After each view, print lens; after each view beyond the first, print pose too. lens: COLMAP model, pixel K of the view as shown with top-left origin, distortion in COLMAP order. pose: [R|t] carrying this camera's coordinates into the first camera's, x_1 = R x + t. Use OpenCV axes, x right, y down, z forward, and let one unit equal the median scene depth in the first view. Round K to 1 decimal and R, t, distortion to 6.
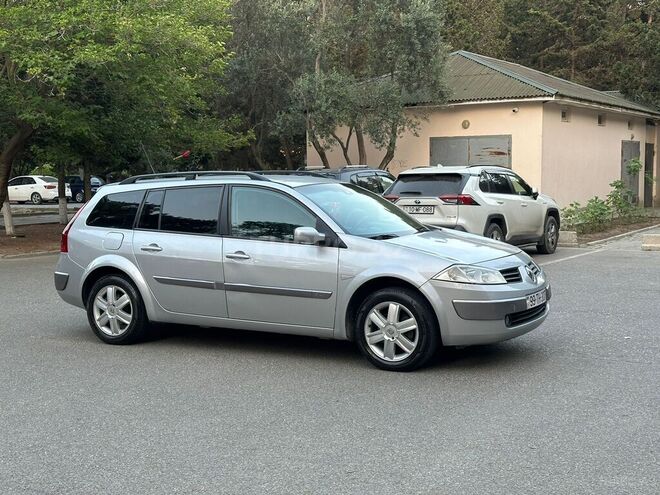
lens RADIAL K [[919.7, 0, 330.0], [0, 919.7, 247.5], [0, 0, 1]] dist [0.158777, -0.146684]
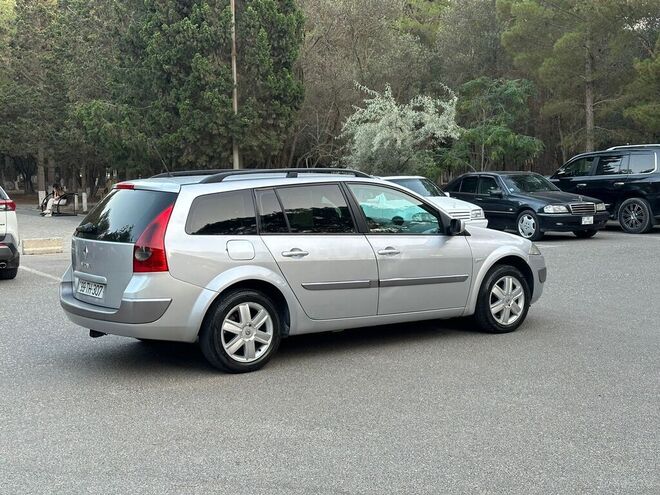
lens RADIAL K [[919.7, 0, 330.0], [0, 919.7, 247.5], [0, 0, 1]] dist [0.158777, -0.146684]
pose [[0.430178, -0.062925, 0.900548, -0.963478], [0.073749, 0.996683, 0.034413, -0.032559], [-0.899726, 0.051611, 0.433392, 0.569920]]
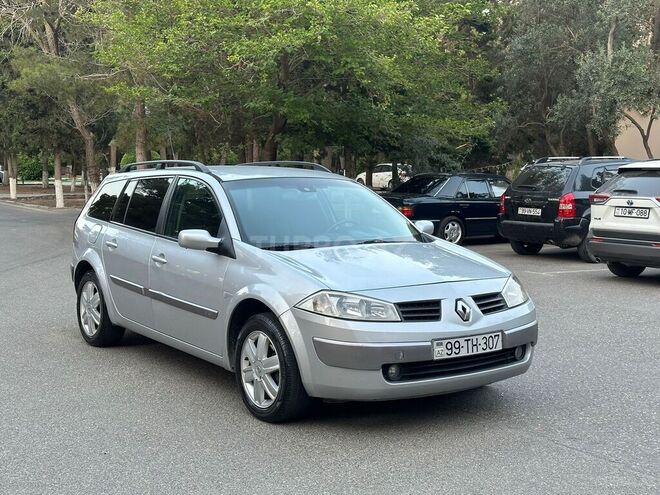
lens RADIAL K [[919.7, 0, 330.0], [0, 919.7, 247.5], [0, 0, 1]] dist [0.158777, -0.146684]
pose [[0.904832, 0.059131, -0.421643, 0.375930], [-0.053989, 0.998250, 0.024135, -0.028953], [0.422332, 0.000926, 0.906441, 0.265696]]
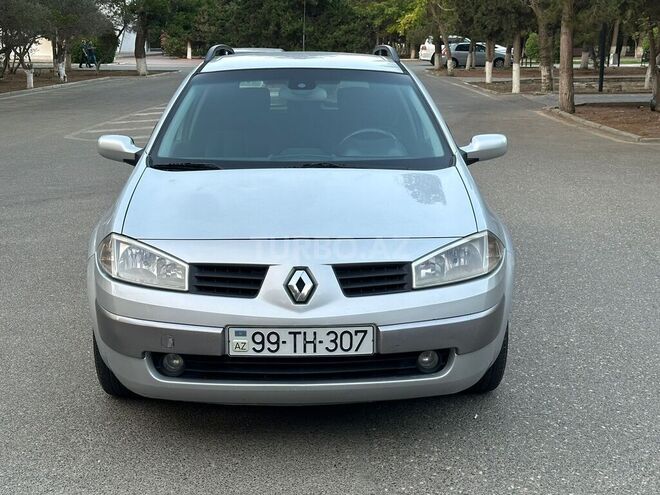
lens RADIAL K [[919.7, 0, 330.0], [0, 919.7, 247.5], [0, 0, 1]] dist [0.158777, -0.146684]
pose [[0.514043, 0.199844, -0.834159, 0.540624], [-0.077192, 0.979313, 0.187051, -0.070334], [0.854284, -0.031762, 0.518836, 0.693738]]
